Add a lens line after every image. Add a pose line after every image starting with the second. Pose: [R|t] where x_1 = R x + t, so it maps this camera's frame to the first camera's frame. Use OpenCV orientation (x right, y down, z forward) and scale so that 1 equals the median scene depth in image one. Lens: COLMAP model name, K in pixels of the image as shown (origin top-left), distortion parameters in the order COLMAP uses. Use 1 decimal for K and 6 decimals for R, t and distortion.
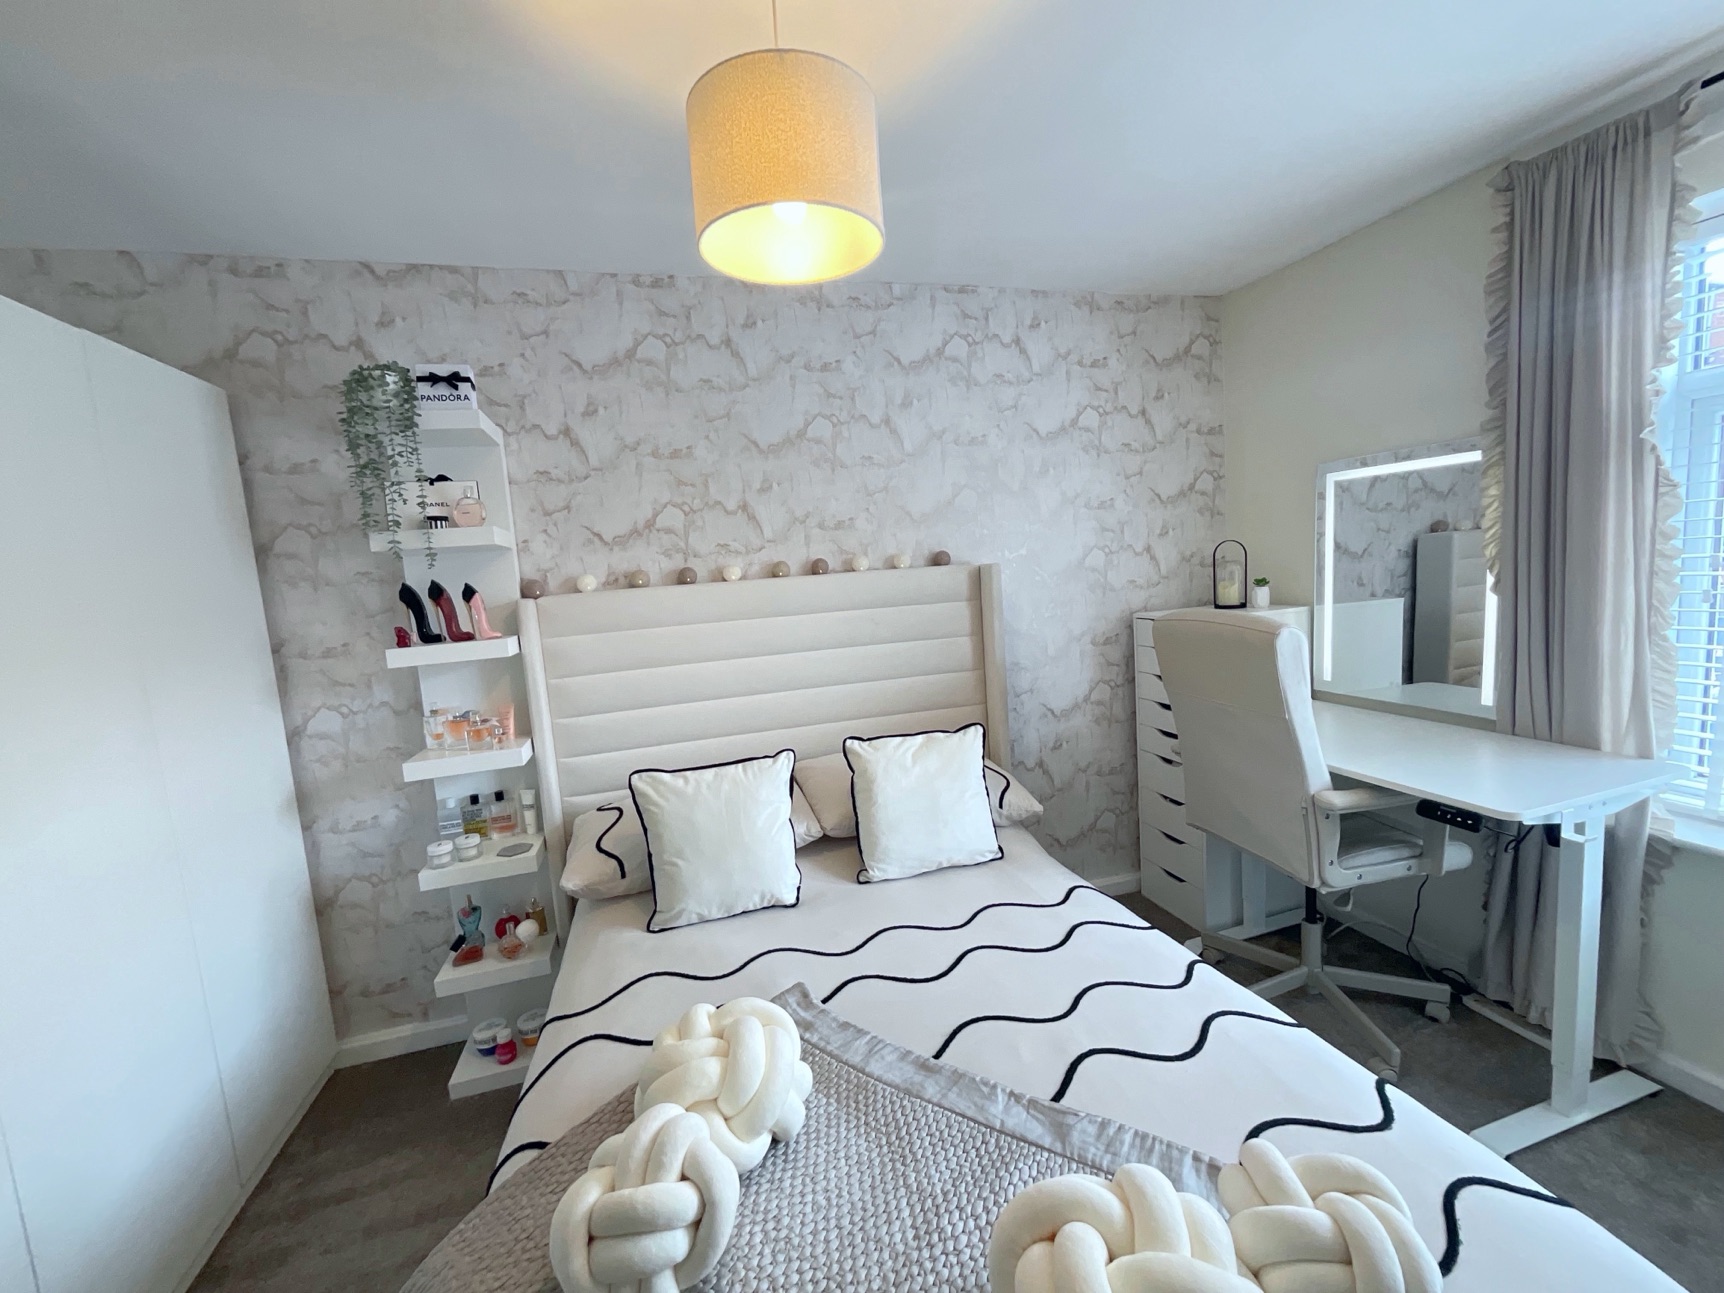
lens RADIAL K [[696.6, 0, 864.2], [0, 696.6, 642.9], [0, 0, 1]] dist [-0.006662, 0.002715]
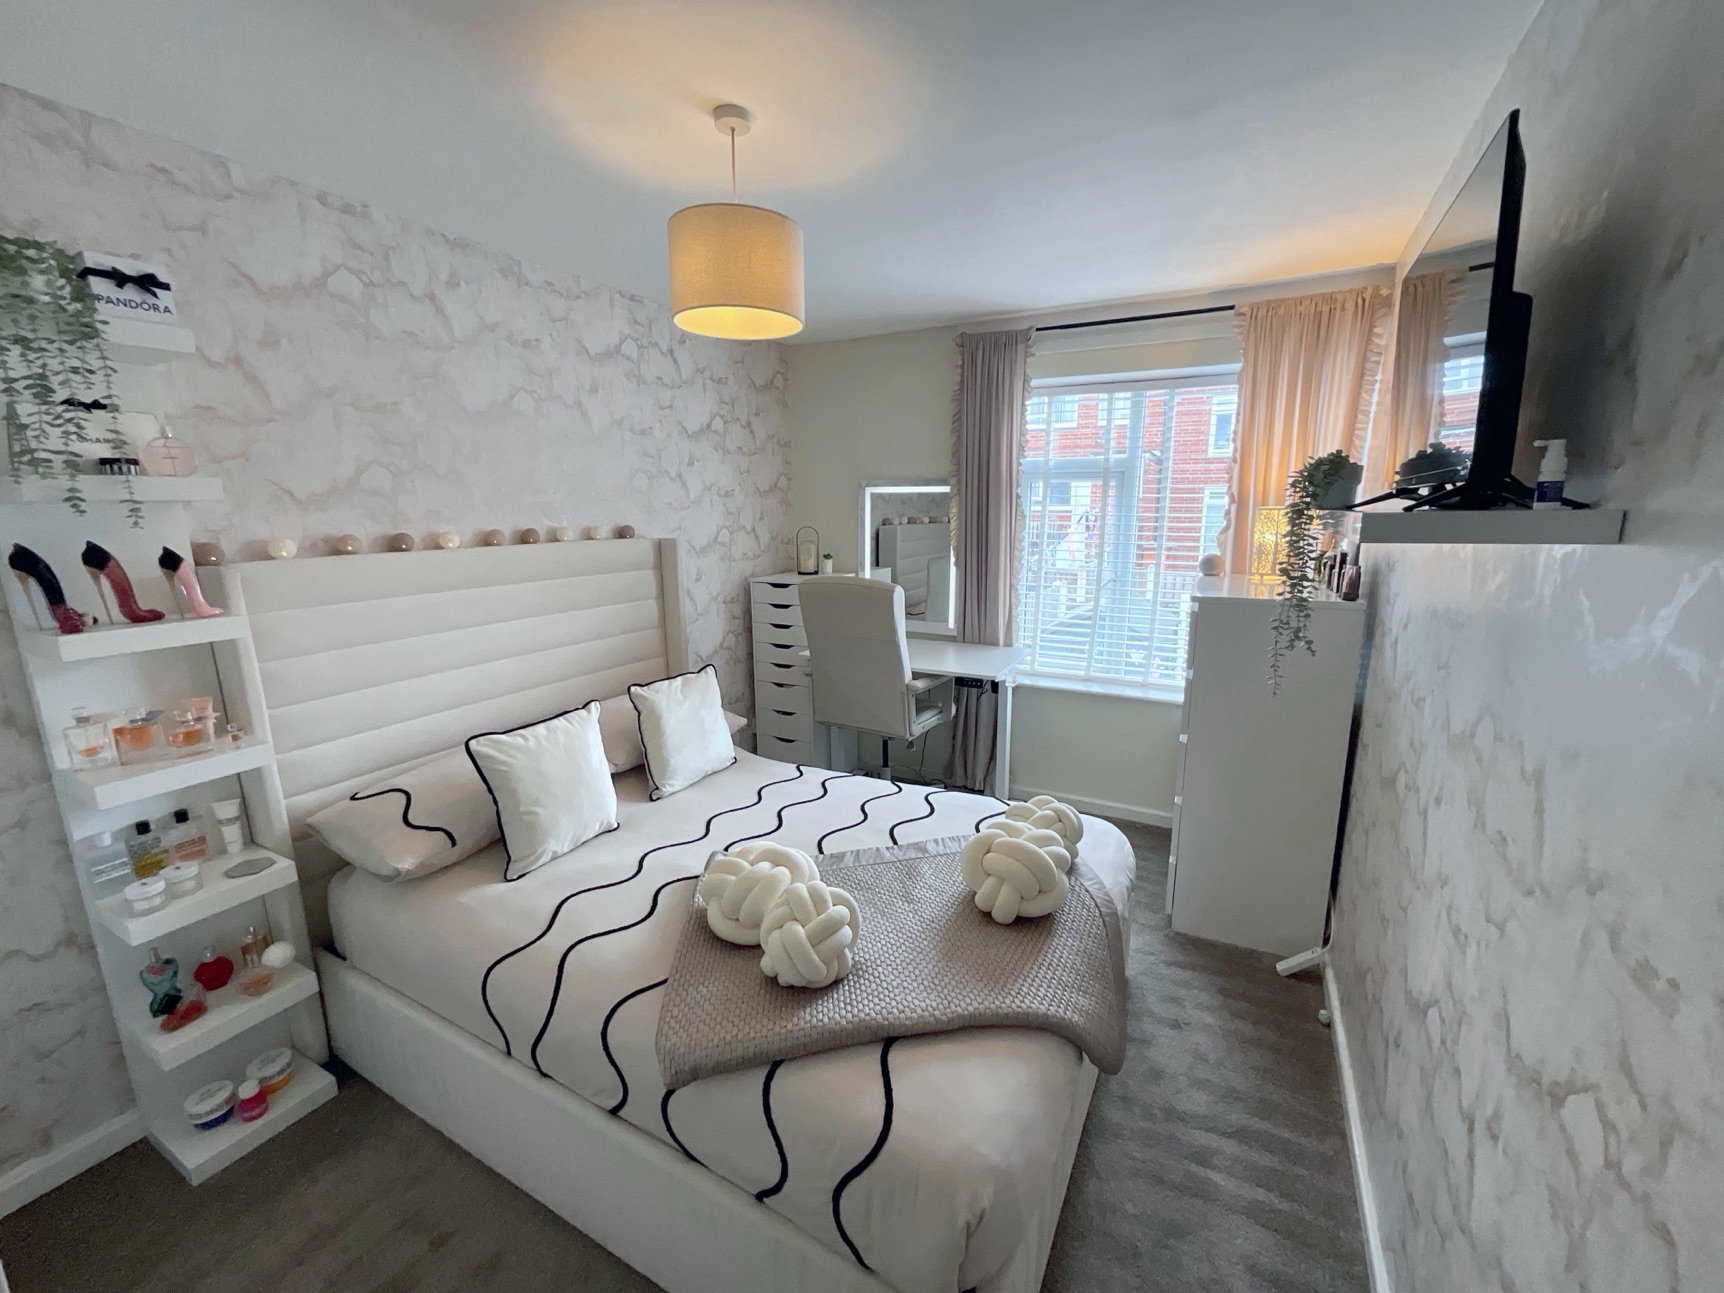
lens RADIAL K [[696.6, 0, 858.0], [0, 696.6, 642.9], [0, 0, 1]] dist [-0.006662, 0.002715]
pose [[0.703017, -0.073093, 0.707407, -0.539925], [0.036636, 0.997106, 0.066617, -0.001581], [-0.710228, -0.020916, 0.703661, -0.101913]]
